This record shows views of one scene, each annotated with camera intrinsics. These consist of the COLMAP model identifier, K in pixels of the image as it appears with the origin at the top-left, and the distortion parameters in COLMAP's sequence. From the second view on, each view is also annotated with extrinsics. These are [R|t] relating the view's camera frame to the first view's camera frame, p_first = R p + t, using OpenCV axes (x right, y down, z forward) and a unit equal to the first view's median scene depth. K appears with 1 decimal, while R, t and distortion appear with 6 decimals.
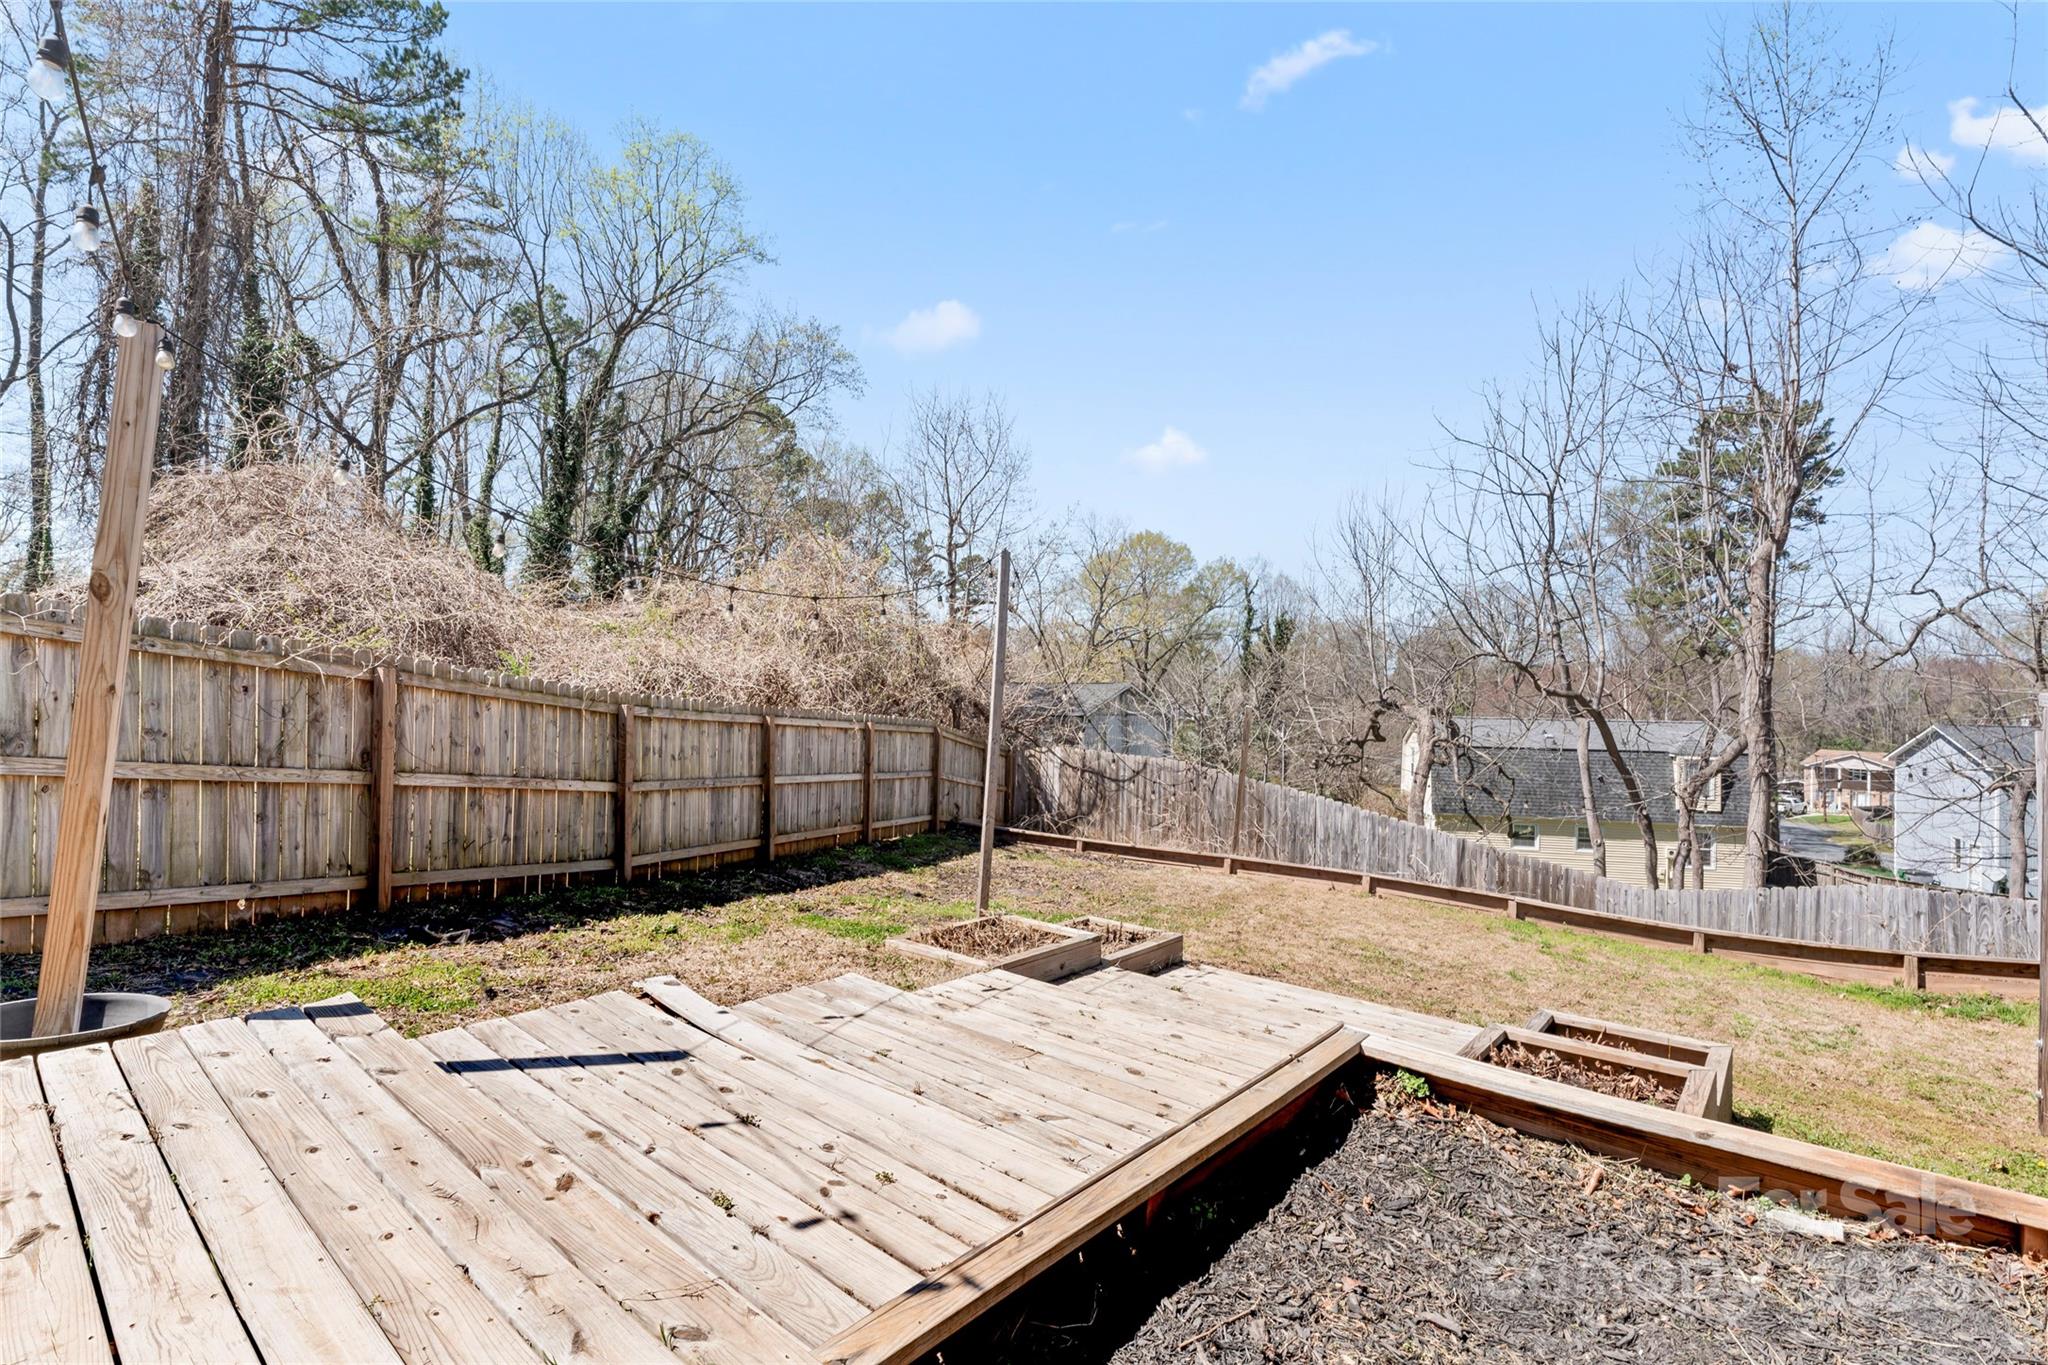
lens RADIAL K [[920.1, 0, 1007.4], [0, 920.1, 695.1], [0, 0, 1]] dist [-0.006781, 0.000340]
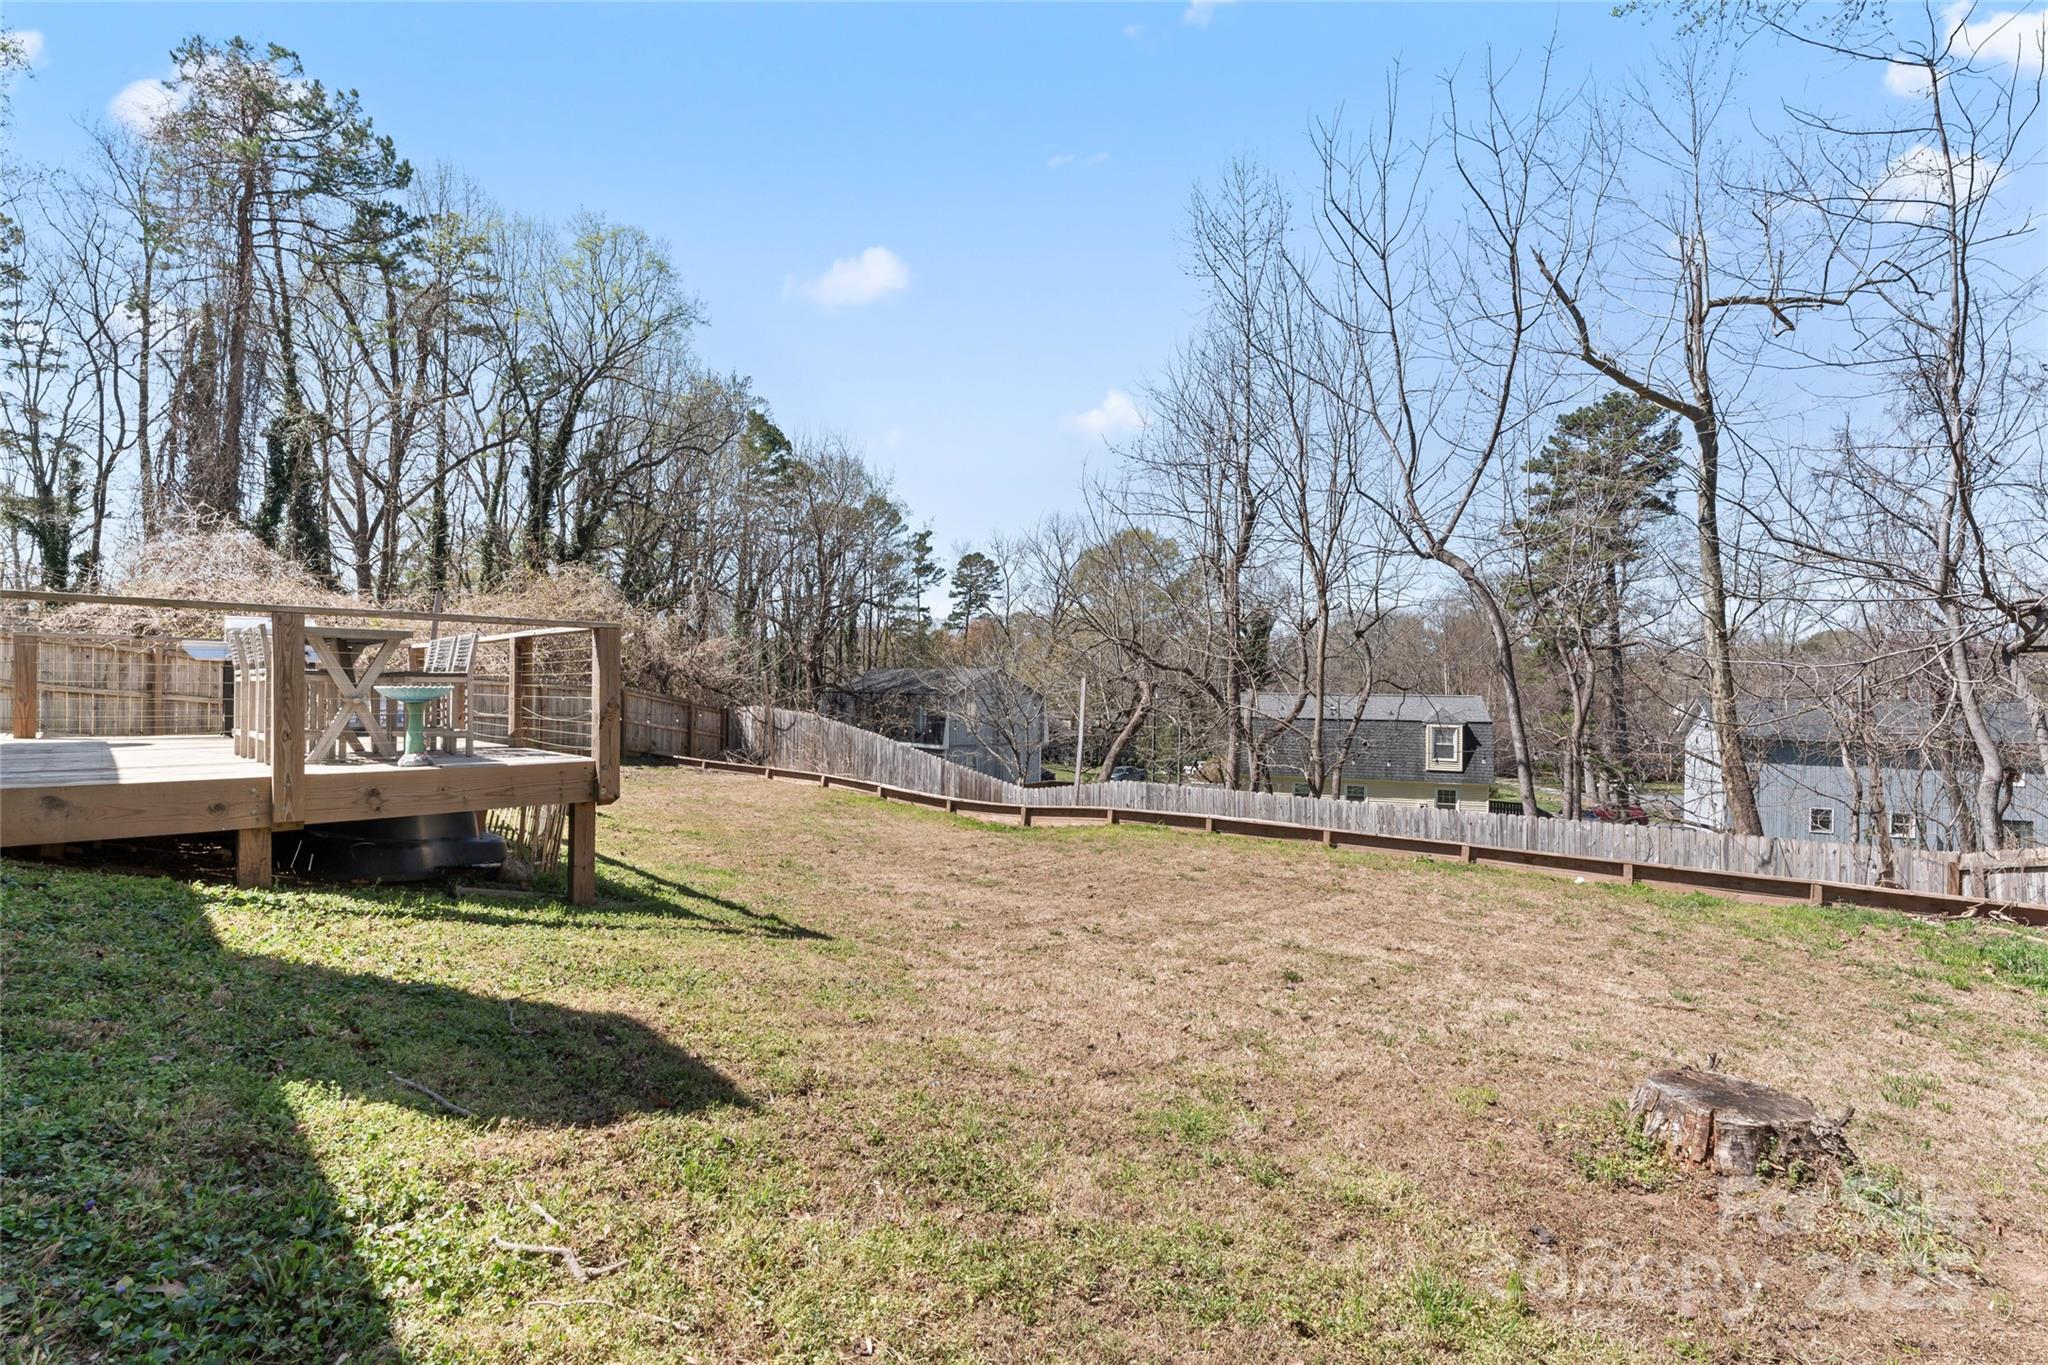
lens RADIAL K [[920.1, 0, 1021.3], [0, 920.1, 684.5], [0, 0, 1]] dist [-0.006781, 0.000340]
pose [[0.996081, -0.007347, -0.088138, 0.409550], [0.007215, 0.999972, -0.001818, 0.019695], [0.088149, 0.001175, 0.996107, -0.267144]]
